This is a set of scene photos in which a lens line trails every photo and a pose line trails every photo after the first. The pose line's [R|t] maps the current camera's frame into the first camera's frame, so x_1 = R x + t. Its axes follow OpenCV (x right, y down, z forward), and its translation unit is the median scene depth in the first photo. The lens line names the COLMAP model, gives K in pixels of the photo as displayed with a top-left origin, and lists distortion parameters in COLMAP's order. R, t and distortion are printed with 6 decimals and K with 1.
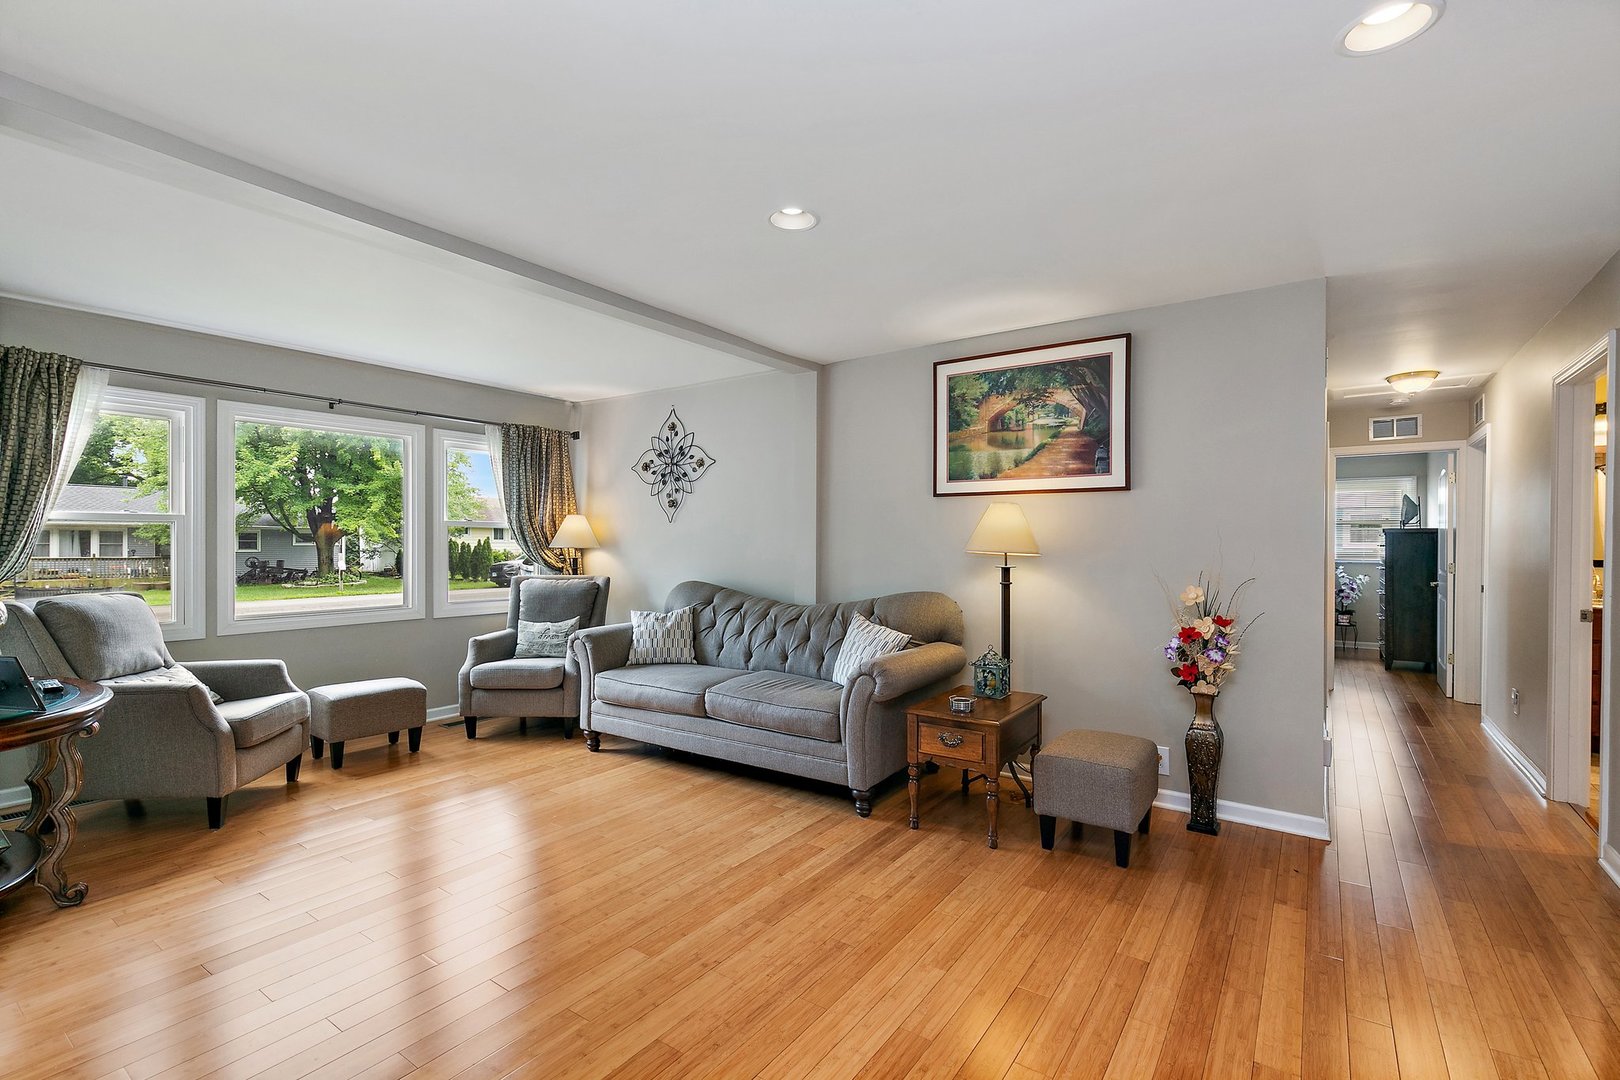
lens RADIAL K [[738.4, 0, 810.4], [0, 738.4, 546.4], [0, 0, 1]] dist [0.011548, -0.004445]
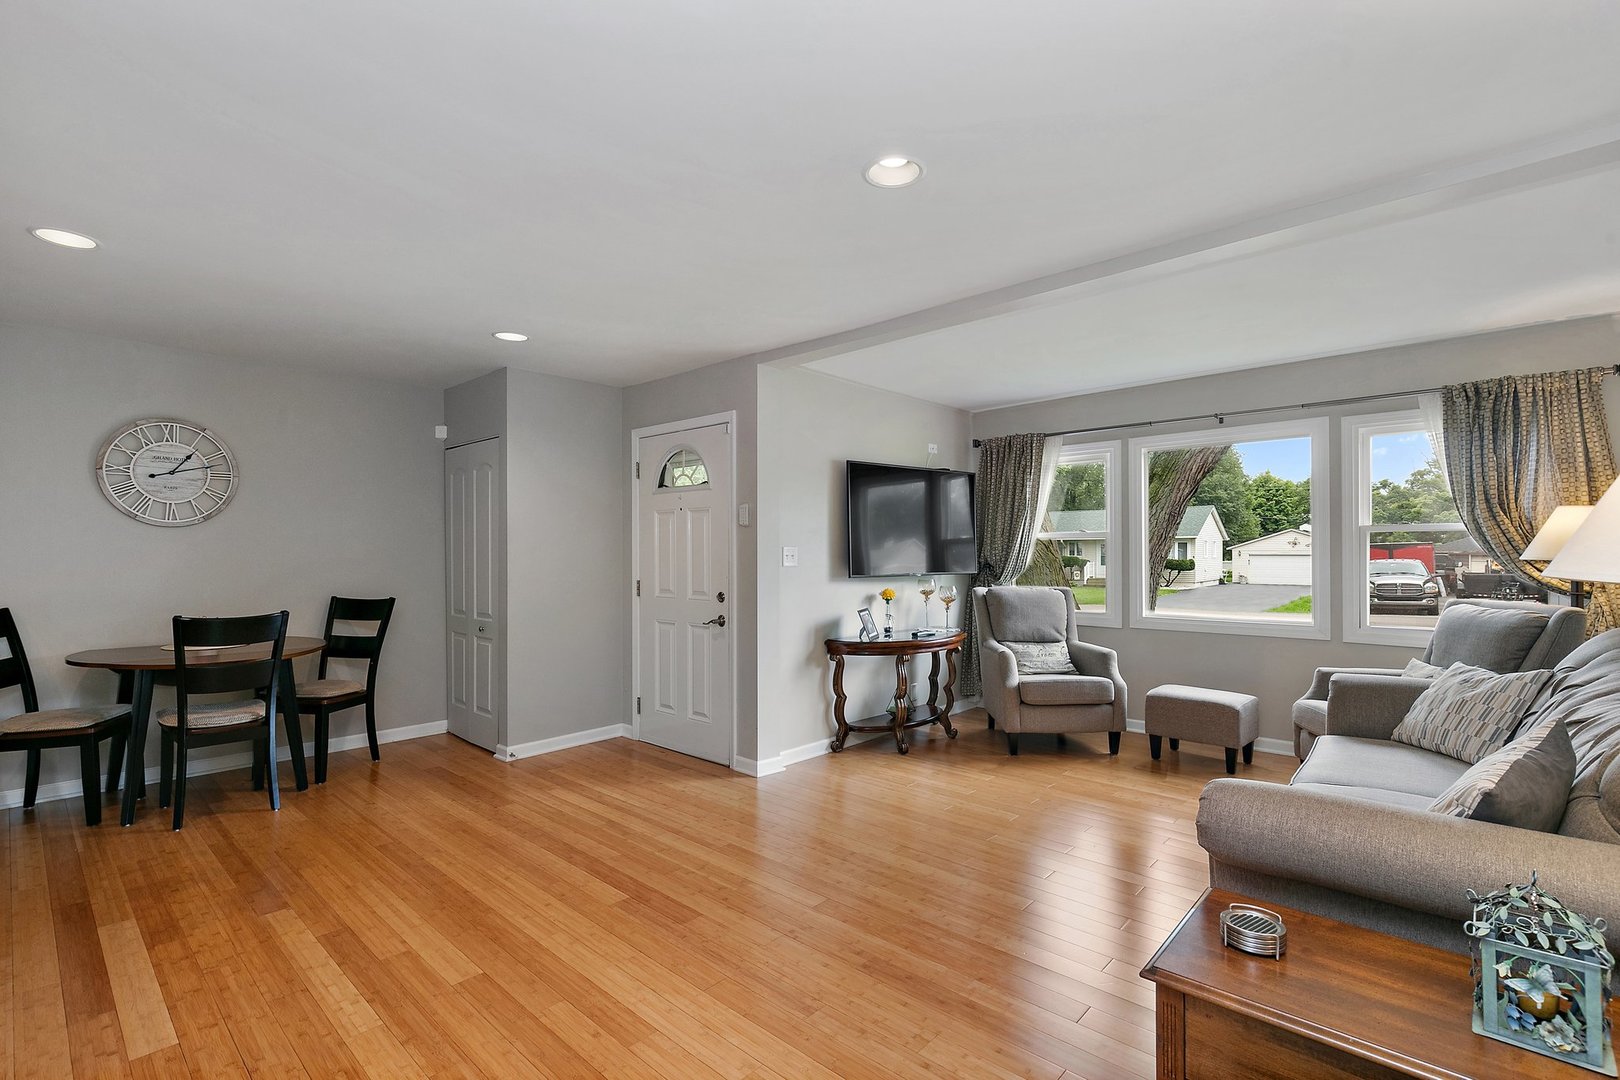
lens RADIAL K [[738.4, 0, 800.1], [0, 738.4, 553.1], [0, 0, 1]] dist [0.011548, -0.004445]
pose [[-0.139555, -0.002544, -0.990211, 0.513959], [-0.002602, 0.999994, -0.002202, -0.001127], [0.990211, 0.002270, -0.139561, 0.623446]]
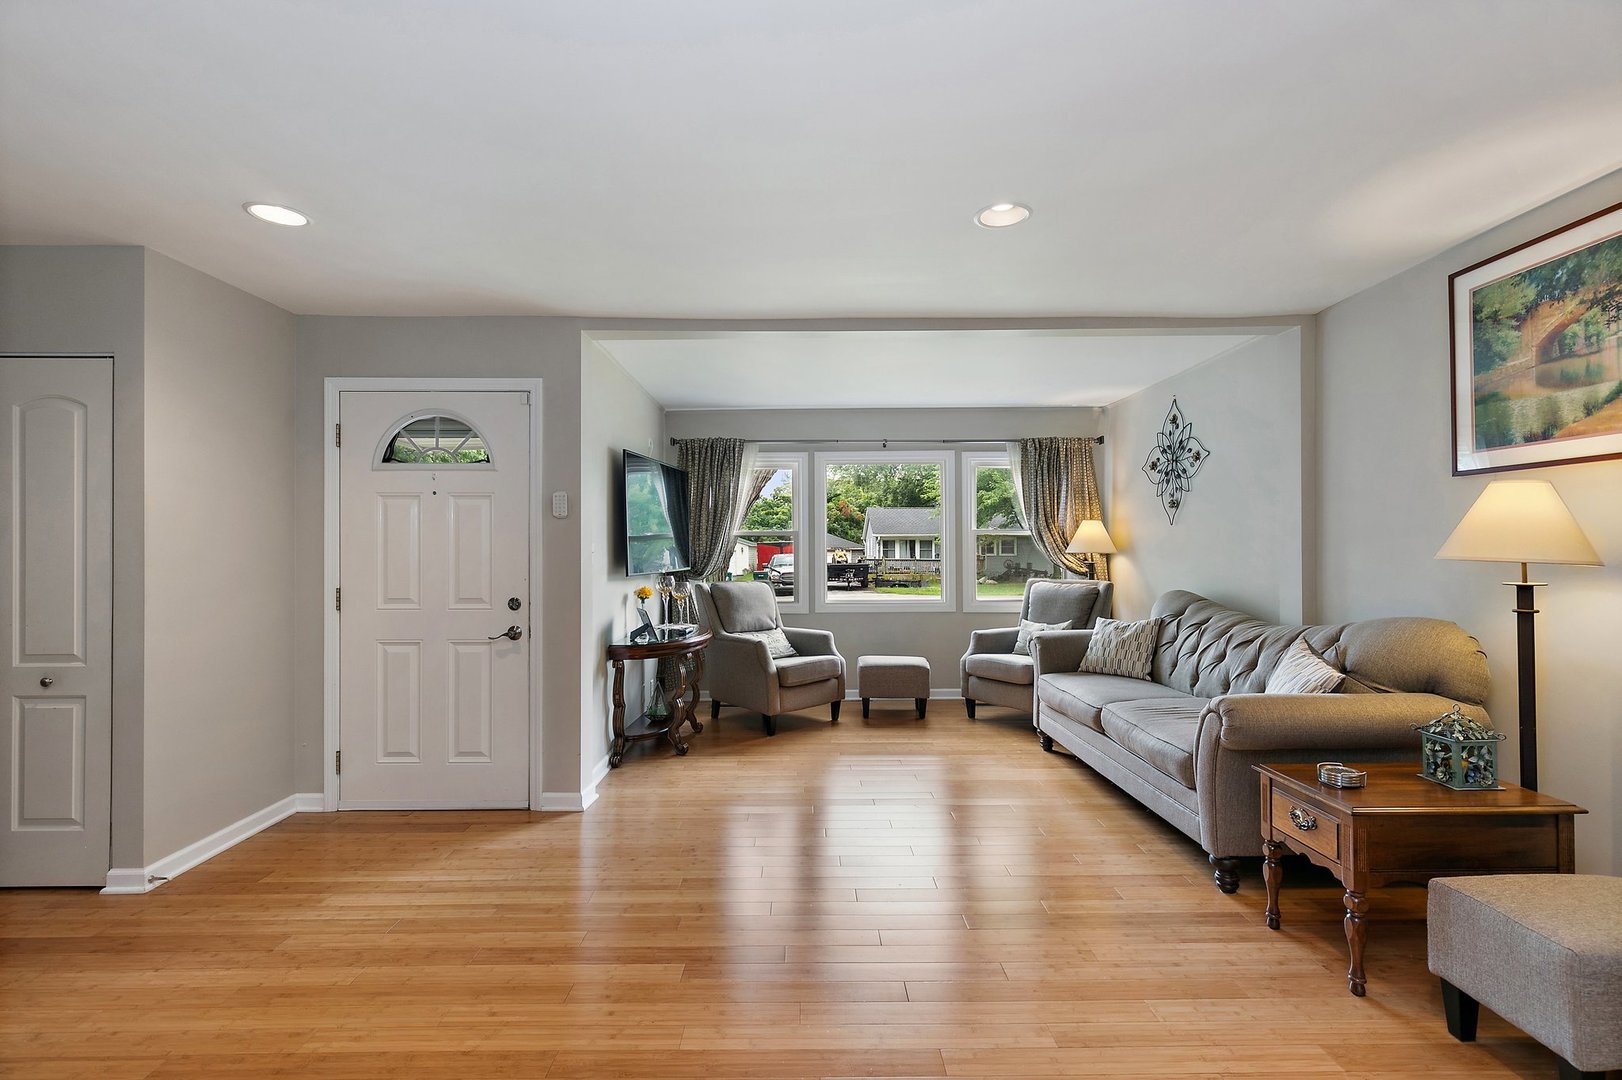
lens RADIAL K [[739.4, 0, 799.5], [0, 739.4, 545.0], [0, 0, 1]] dist [0.011548, -0.004445]
pose [[0.572996, -0.008323, -0.819516, 0.381486], [0.001798, 0.999959, -0.008899, -0.000392], [0.819556, 0.003626, 0.572988, 0.136578]]
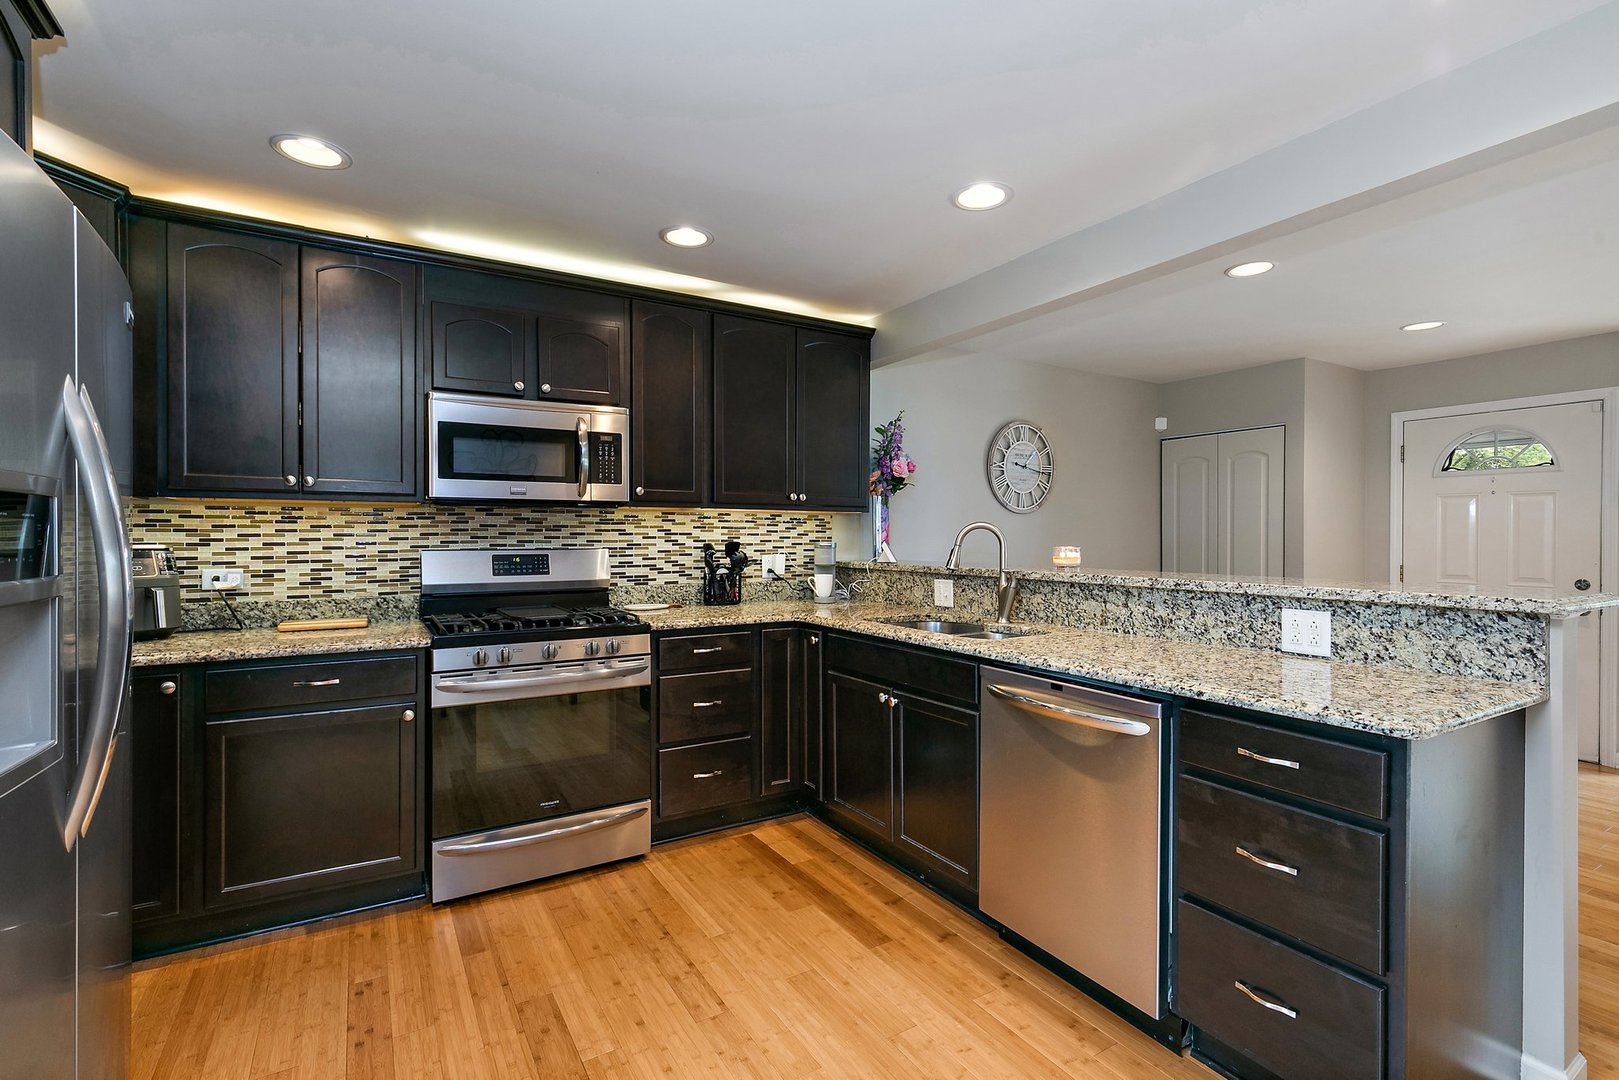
lens RADIAL K [[738.0, 0, 804.5], [0, 738.0, 540.0], [0, 0, 1]] dist [0.011548, -0.004445]
pose [[-0.407598, 0.001468, -0.913160, 0.835724], [-0.005606, 0.999976, 0.004110, 0.001259], [0.913144, 0.006794, -0.407580, -0.194926]]
